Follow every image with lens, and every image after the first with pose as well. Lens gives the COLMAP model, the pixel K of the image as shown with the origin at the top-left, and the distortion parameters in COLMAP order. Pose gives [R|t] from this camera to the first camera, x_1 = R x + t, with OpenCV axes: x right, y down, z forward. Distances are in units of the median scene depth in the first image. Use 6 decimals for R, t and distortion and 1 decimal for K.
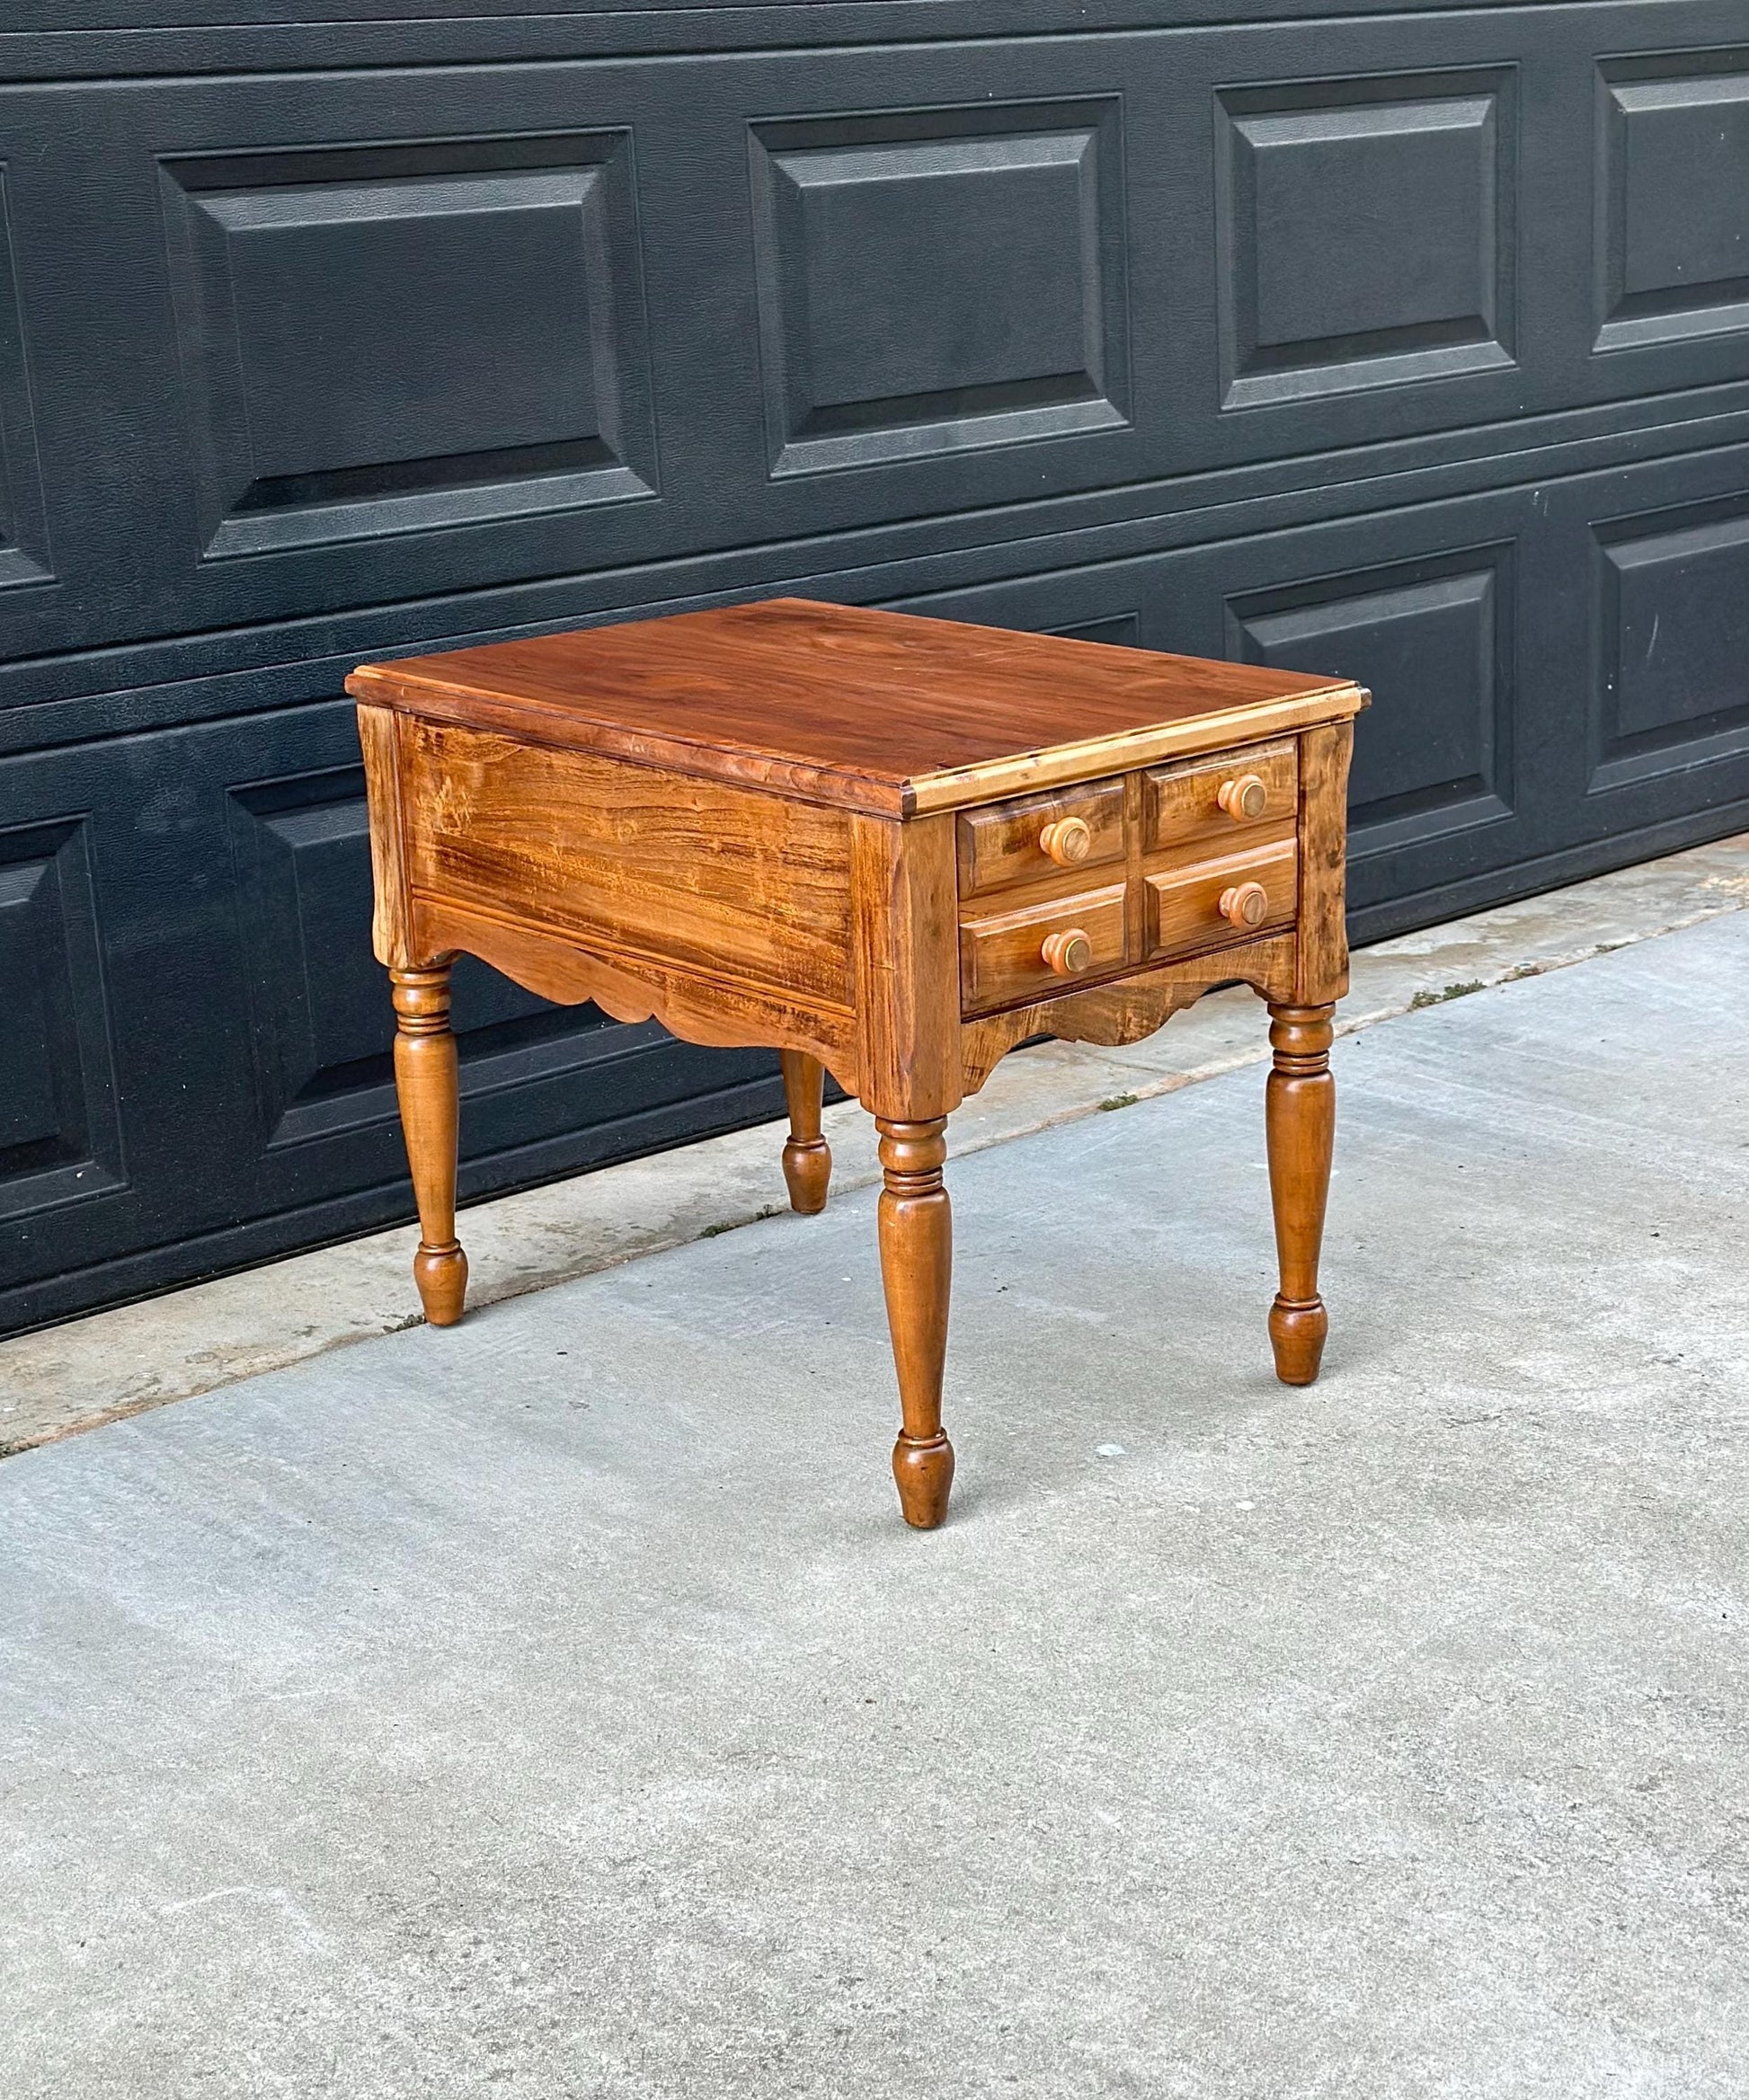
lens RADIAL K [[3547.2, 0, 874.5], [0, 3547.2, 1050.0], [0, 0, 1]] dist [0.166315, -0.161760]
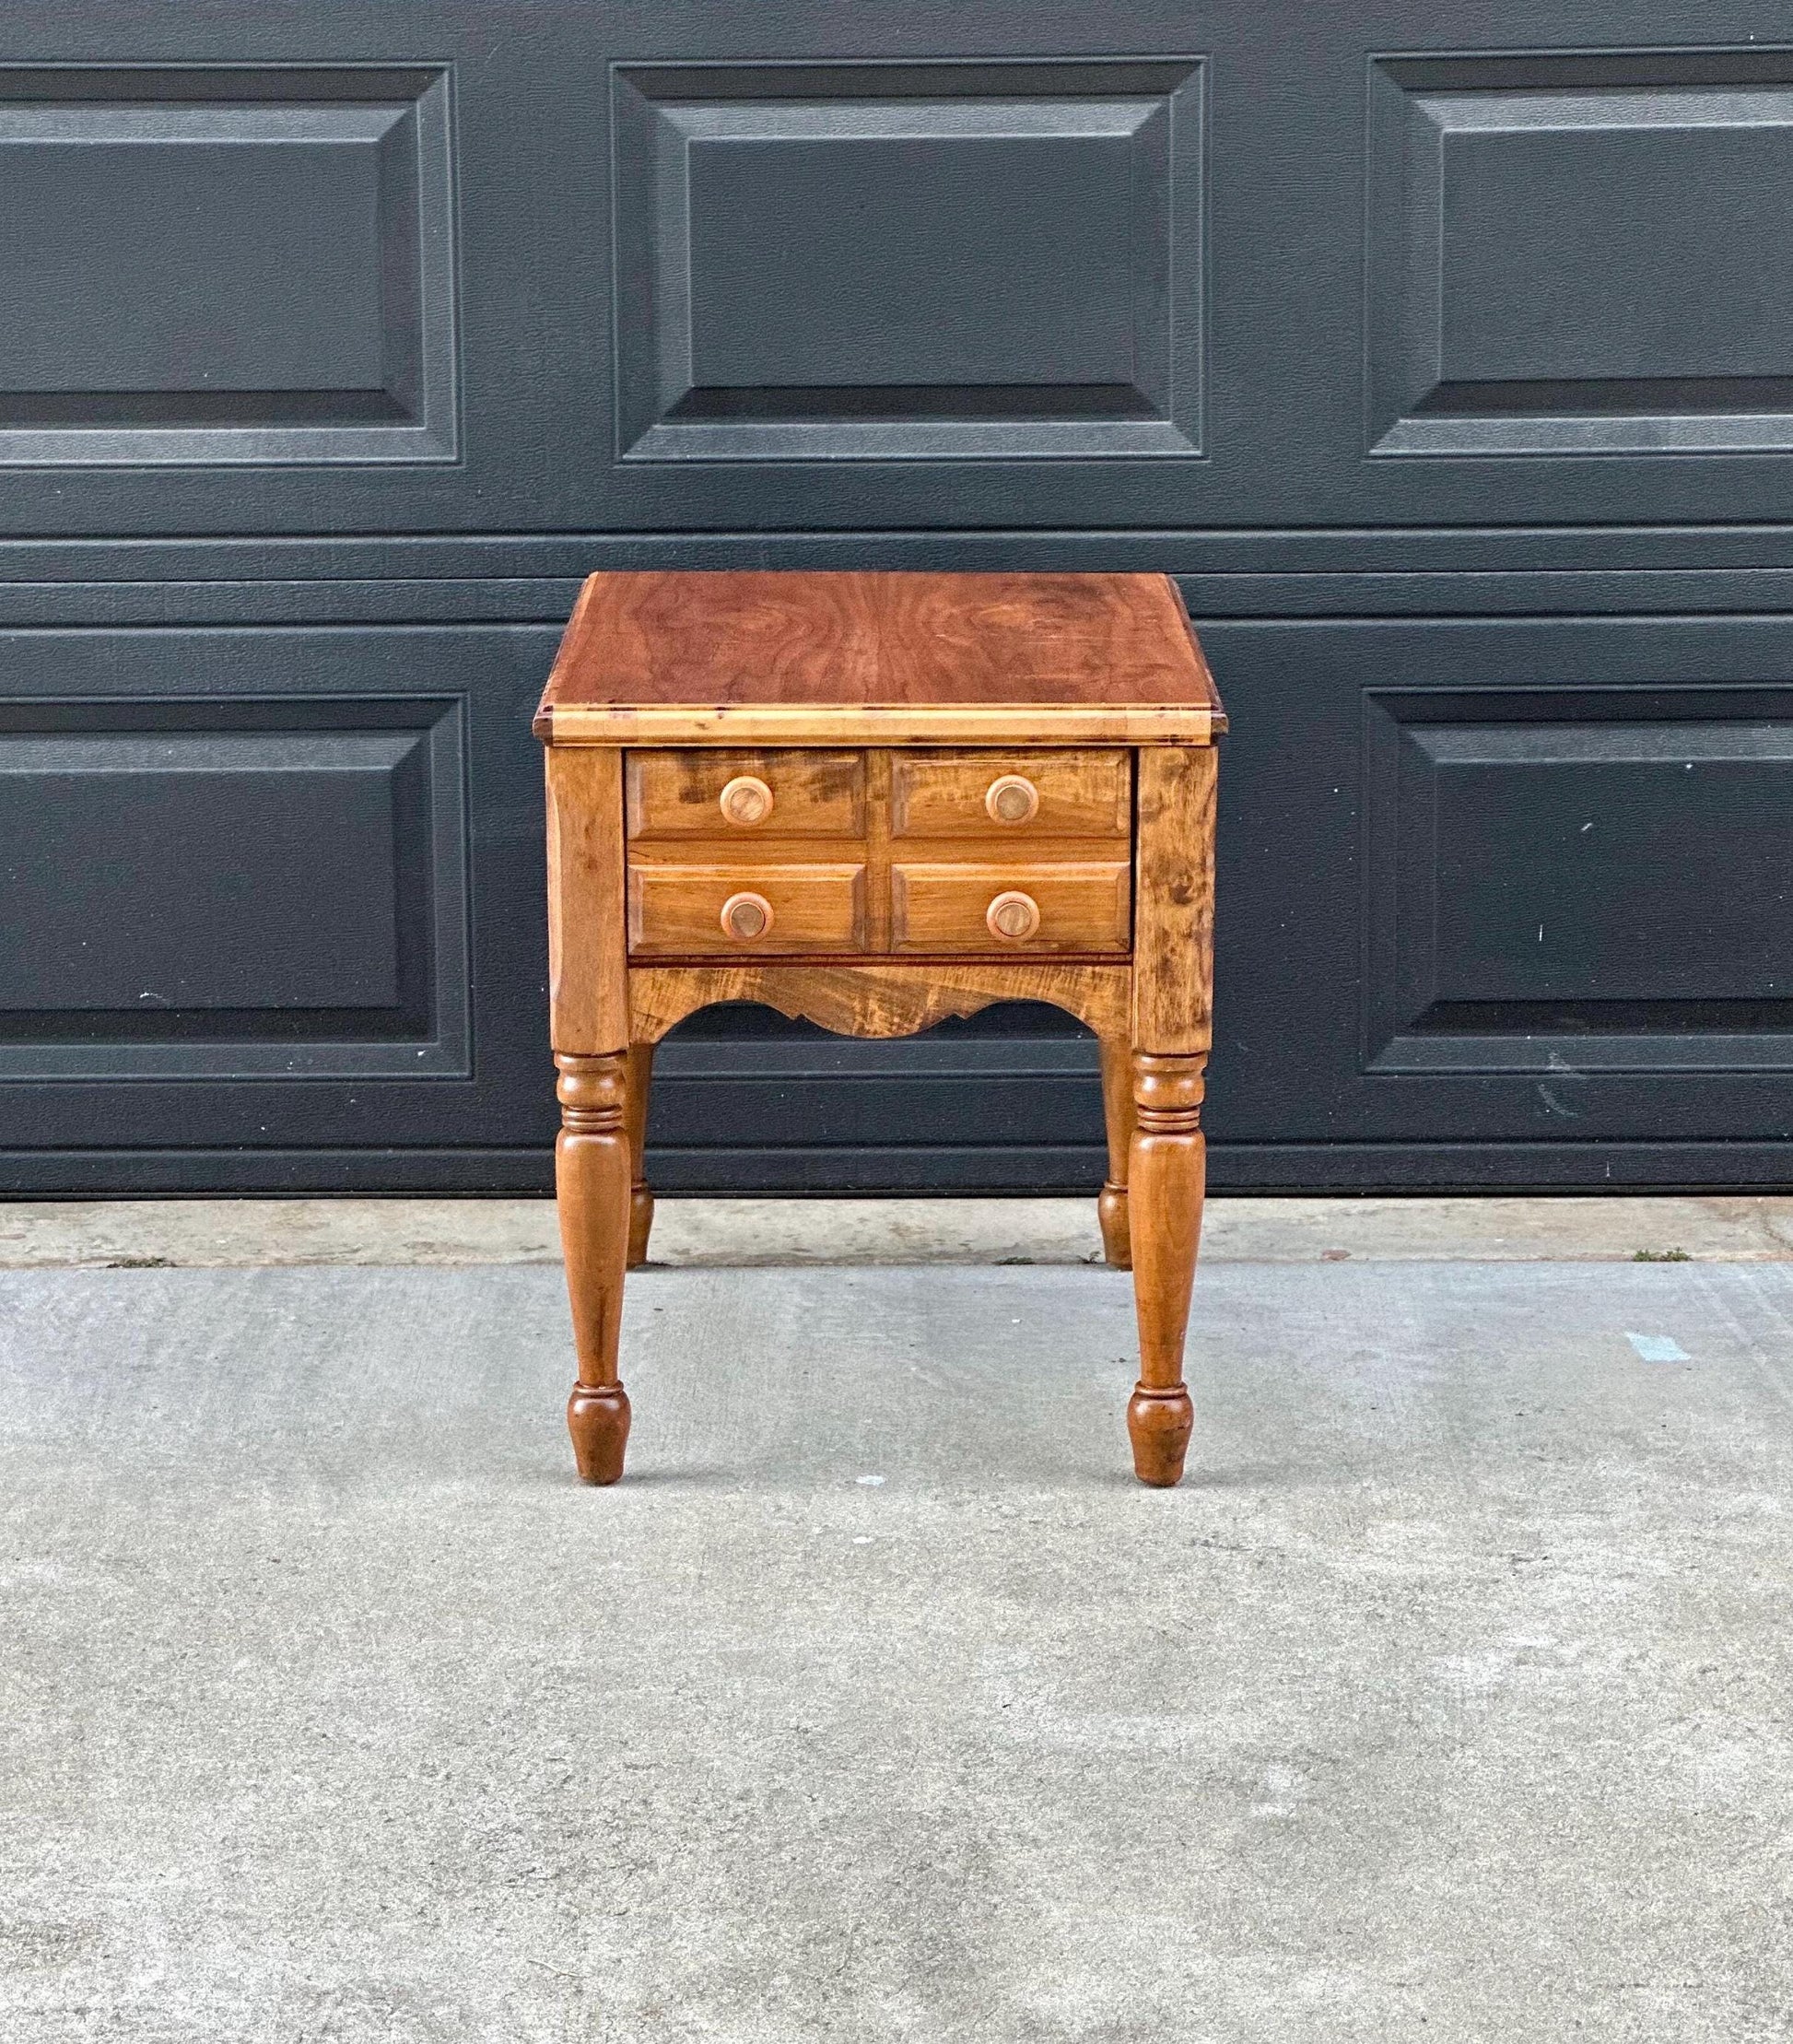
lens RADIAL K [[5782.9, 0, 831.3], [0, 5782.9, 908.1], [0, 0, 1]] dist [-0.417255, 12.308442]
pose [[0.745499, 0.157530, -0.647623, 0.973813], [-0.206632, 0.978419, 0.000133, -0.030869], [0.633667, 0.133720, 0.761961, -0.169135]]
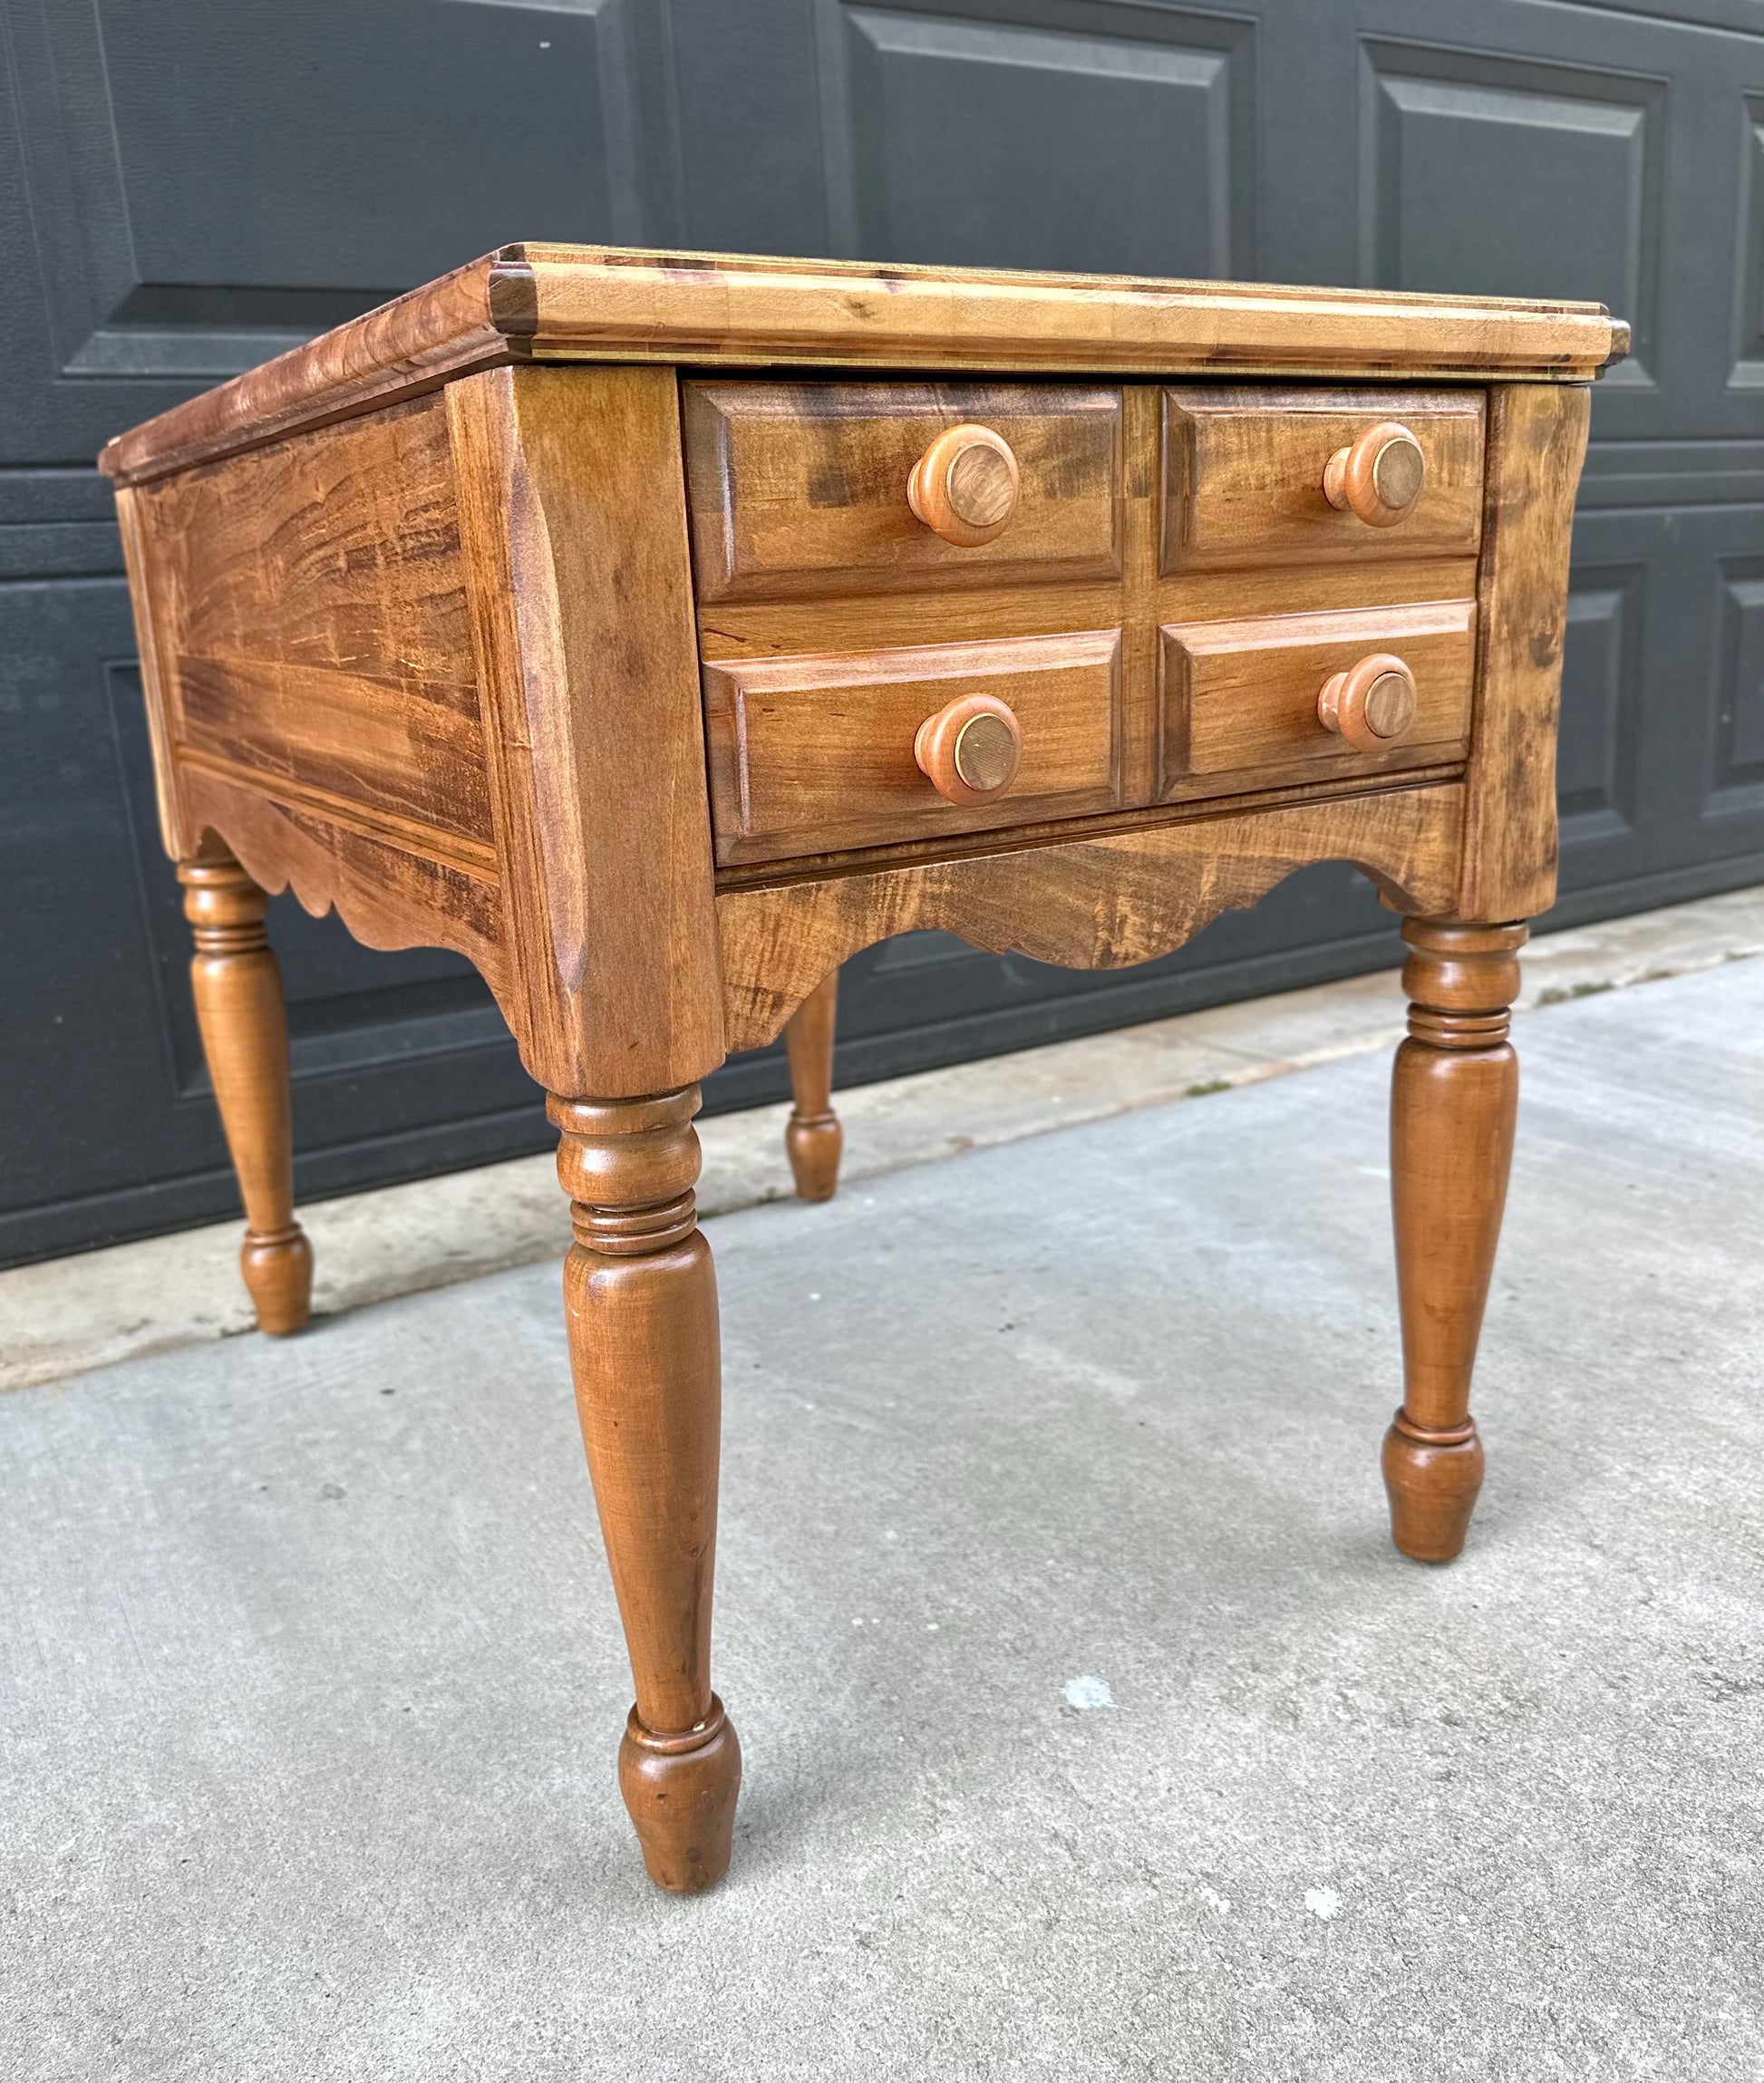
lens RADIAL K [[1713.6, 0, 858.6], [0, 1713.6, 1039.3], [0, 0, 1]] dist [0.182249, -0.423319]
pose [[0.983943, 0.038459, -0.174290, 0.072076], [-0.040228, 0.999169, -0.006625, 0.011037], [0.173891, 0.013530, 0.984672, 0.691071]]
